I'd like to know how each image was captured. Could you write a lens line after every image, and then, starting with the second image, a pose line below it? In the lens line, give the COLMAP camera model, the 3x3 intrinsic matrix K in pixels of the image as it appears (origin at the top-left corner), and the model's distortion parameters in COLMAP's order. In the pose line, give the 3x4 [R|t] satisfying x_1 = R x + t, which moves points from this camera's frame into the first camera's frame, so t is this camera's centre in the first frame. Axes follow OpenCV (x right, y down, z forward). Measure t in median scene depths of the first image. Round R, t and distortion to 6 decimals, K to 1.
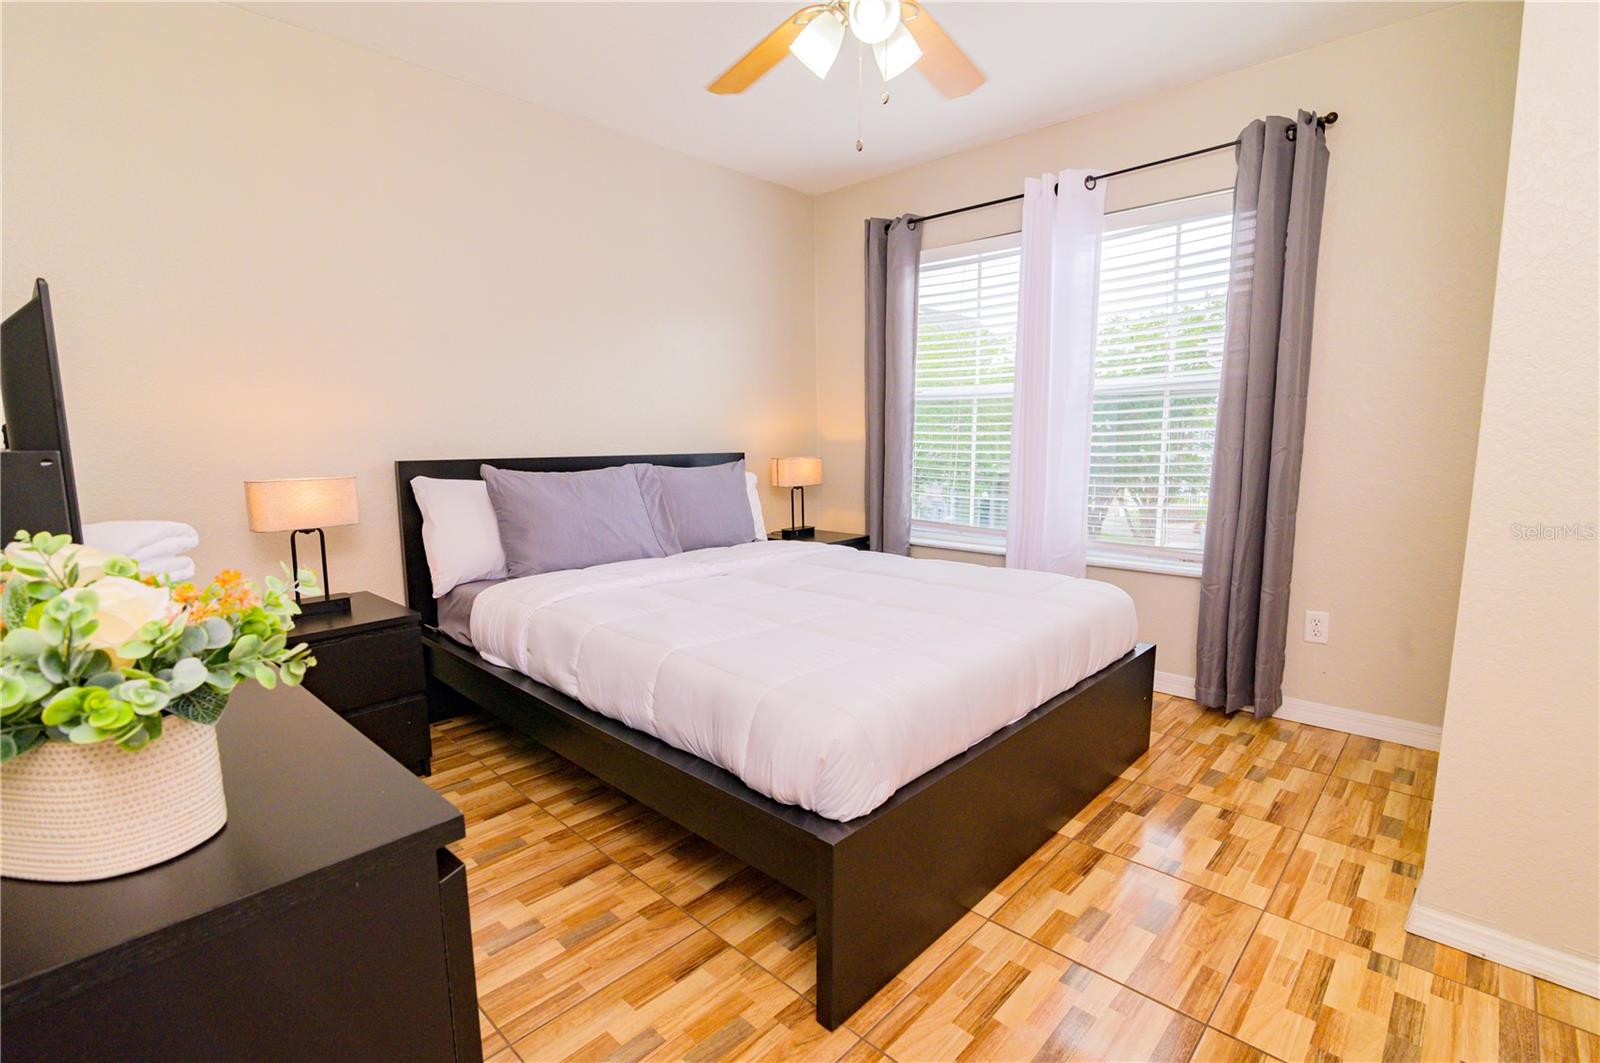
lens RADIAL K [[724.9, 0, 795.2], [0, 724.9, 538.8], [0, 0, 1]] dist [-0.016292, 0.000325]
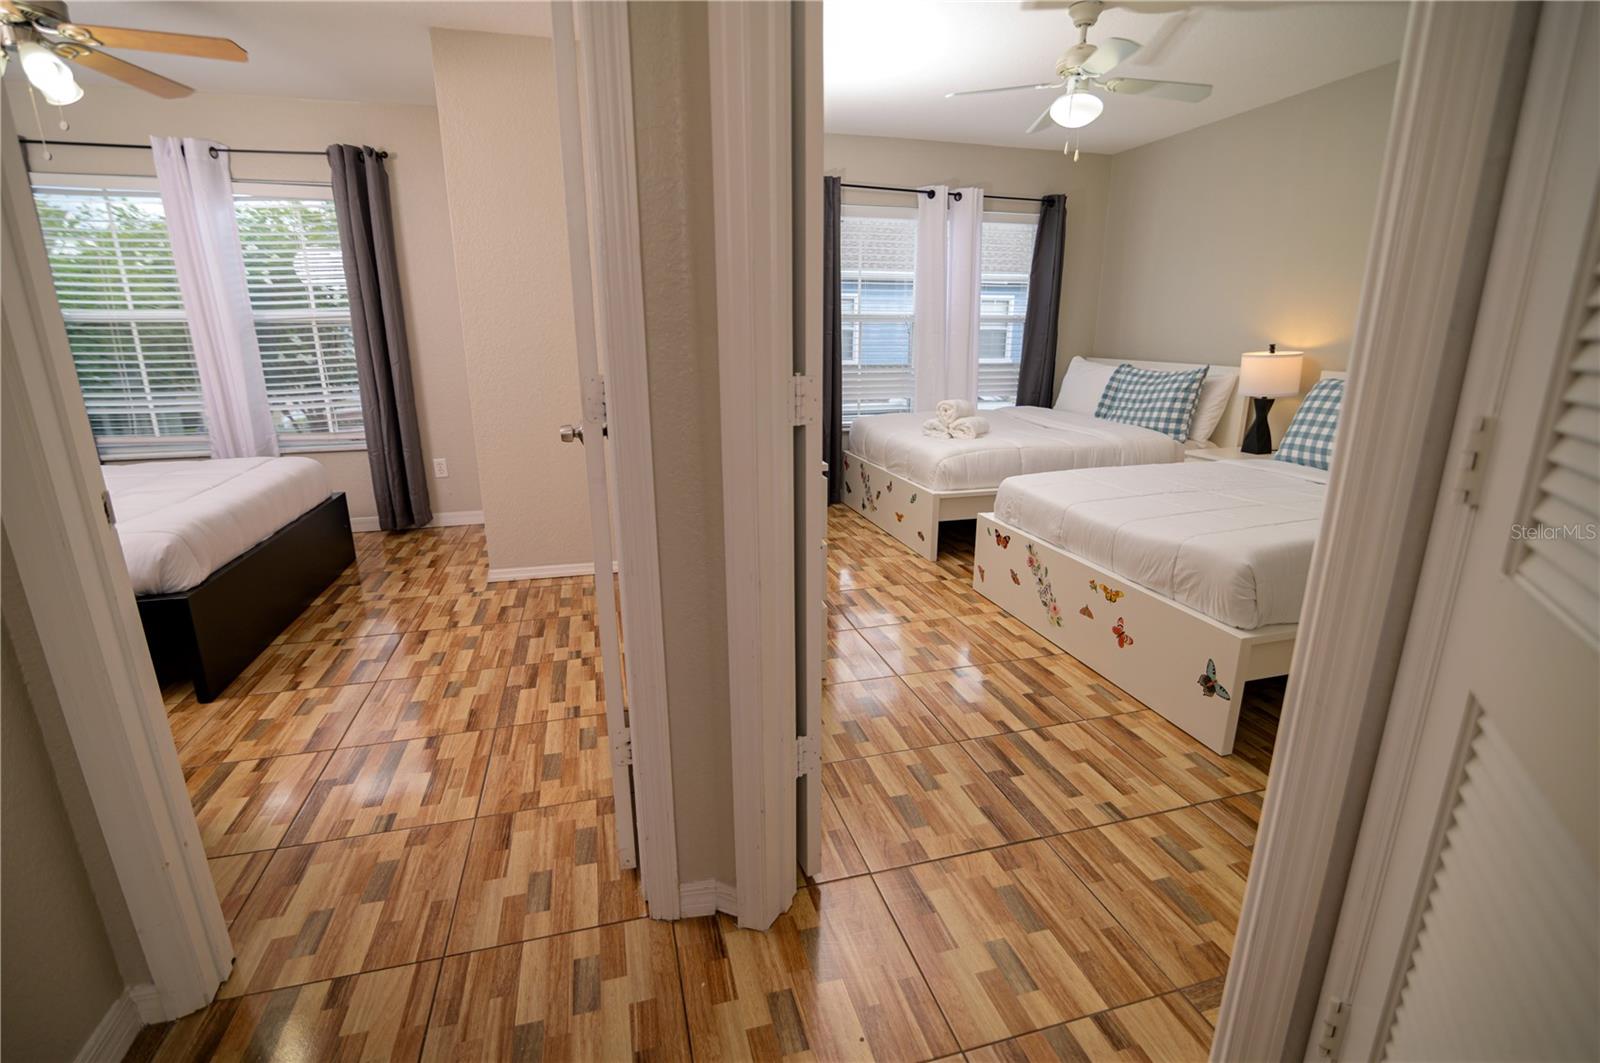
lens RADIAL K [[724.9, 0, 794.0], [0, 724.9, 527.8], [0, 0, 1]] dist [-0.016292, 0.000325]
pose [[0.504913, -0.219874, 0.834696, -0.397108], [0.118917, 0.975511, 0.185034, 0.059058], [-0.854939, 0.005834, 0.518695, -0.772842]]
